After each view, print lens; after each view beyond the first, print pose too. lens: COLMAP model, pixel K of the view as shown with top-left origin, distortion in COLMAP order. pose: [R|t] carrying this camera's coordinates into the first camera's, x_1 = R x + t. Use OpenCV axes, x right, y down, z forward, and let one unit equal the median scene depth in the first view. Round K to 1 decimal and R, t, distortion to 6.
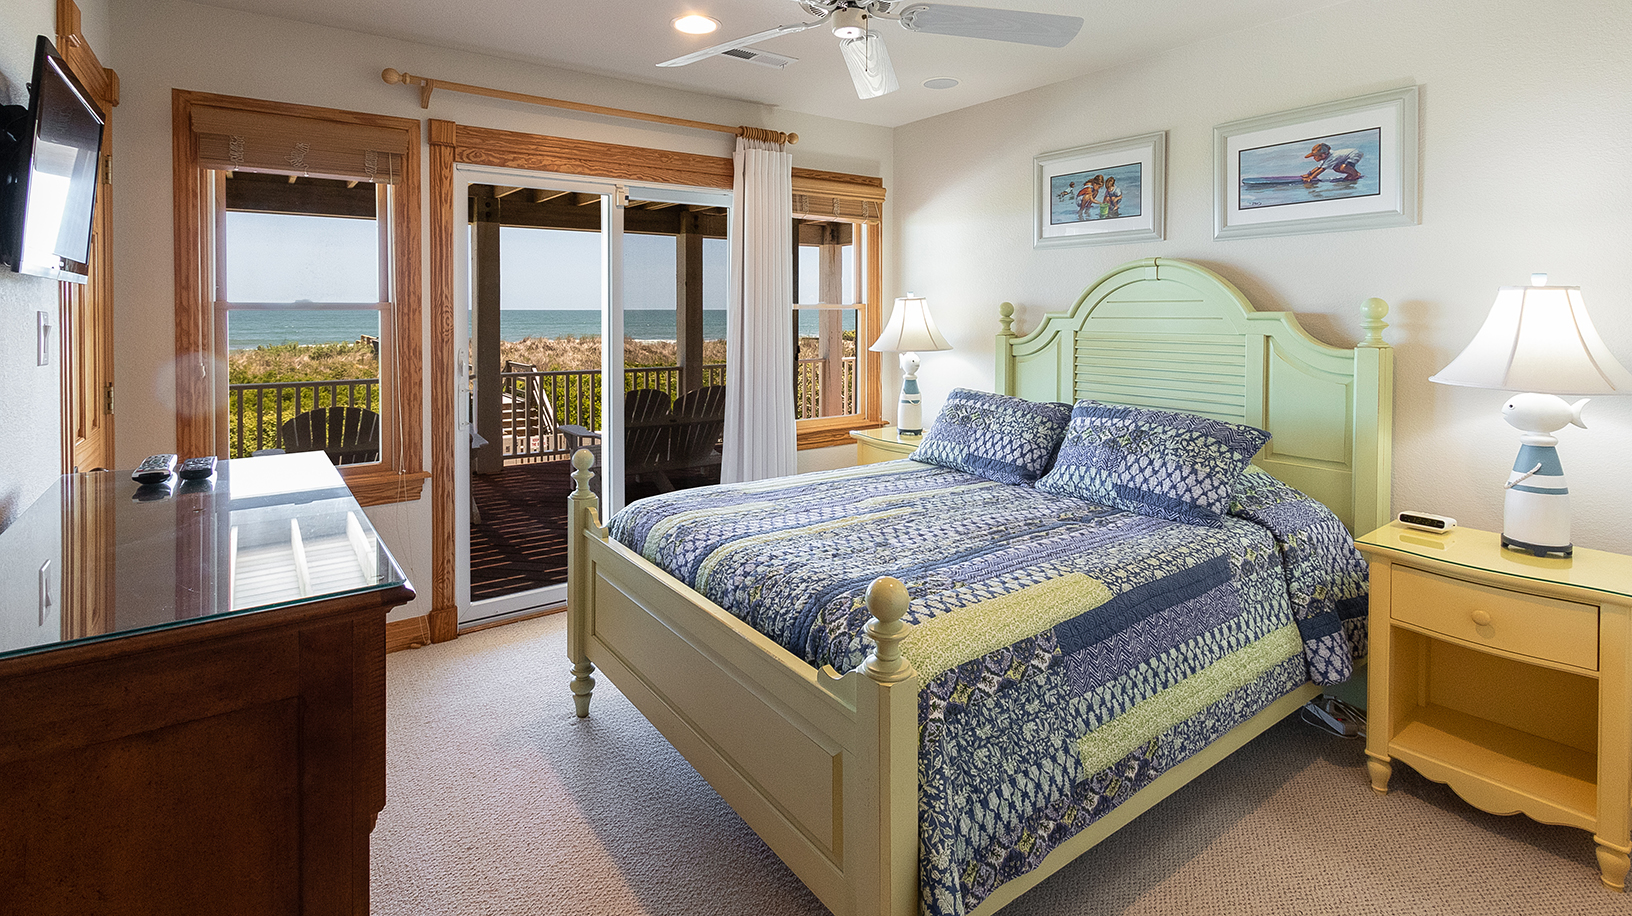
lens RADIAL K [[760.9, 0, 816.0], [0, 760.9, 458.0], [0, 0, 1]] dist [0.016932, -0.000030]
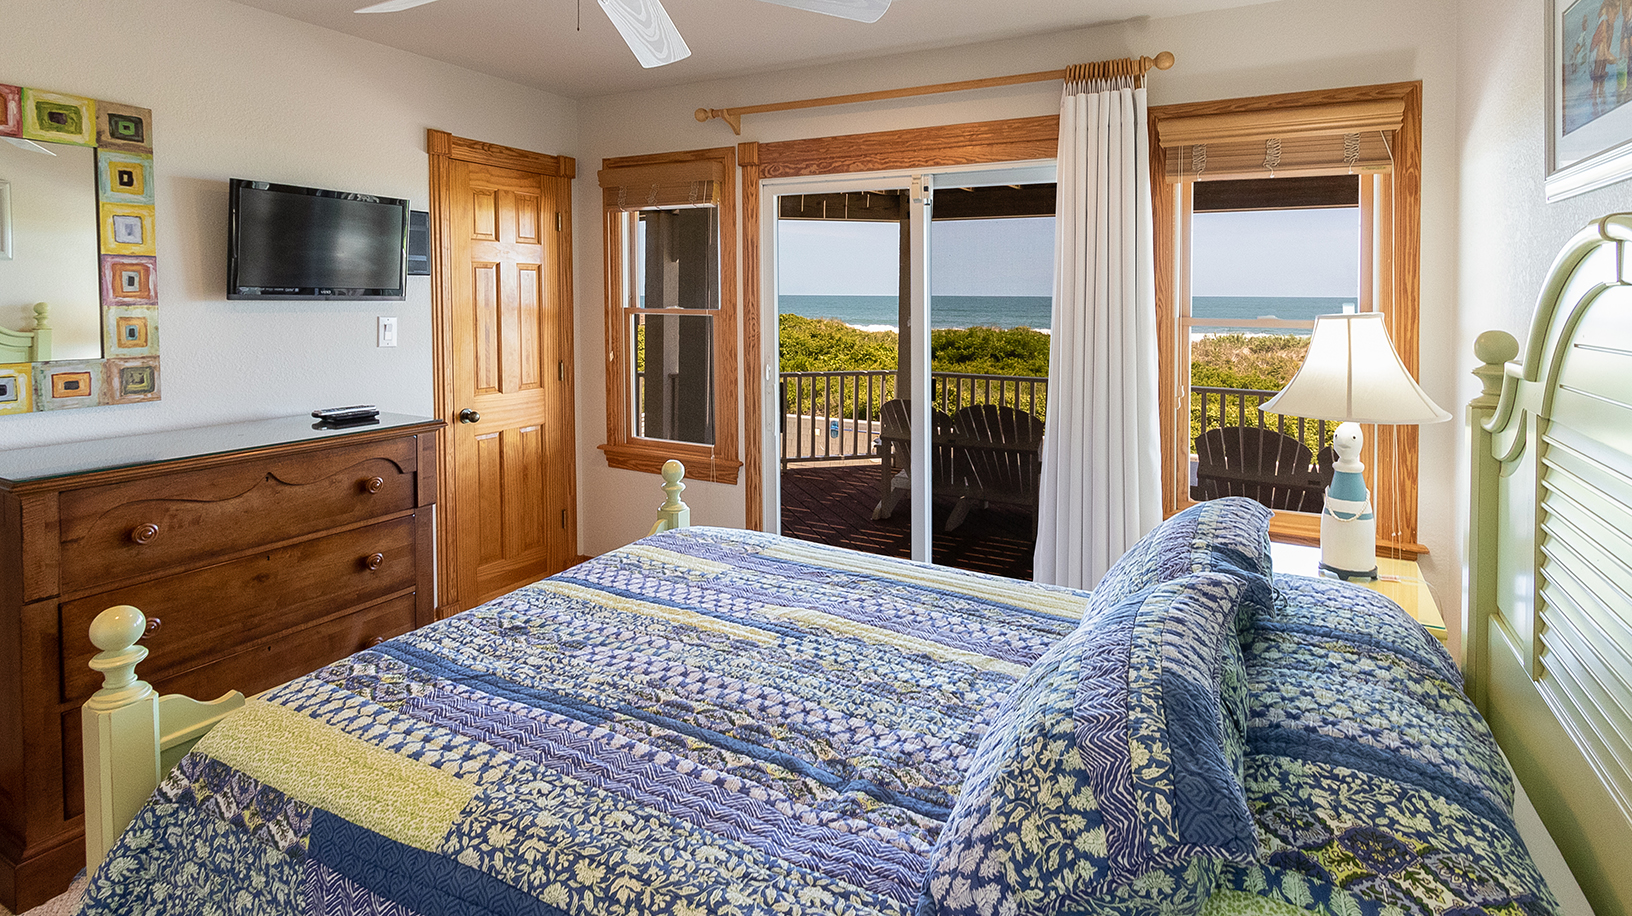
lens RADIAL K [[828.7, 0, 816.0], [0, 828.7, 458.0], [0, 0, 1]] dist [-0.002557, -0.000282]
pose [[0.429494, 0.177334, -0.885487, 0.588505], [-0.188303, 0.976564, 0.104239, -0.131029], [0.883220, 0.121969, 0.452821, 0.544702]]
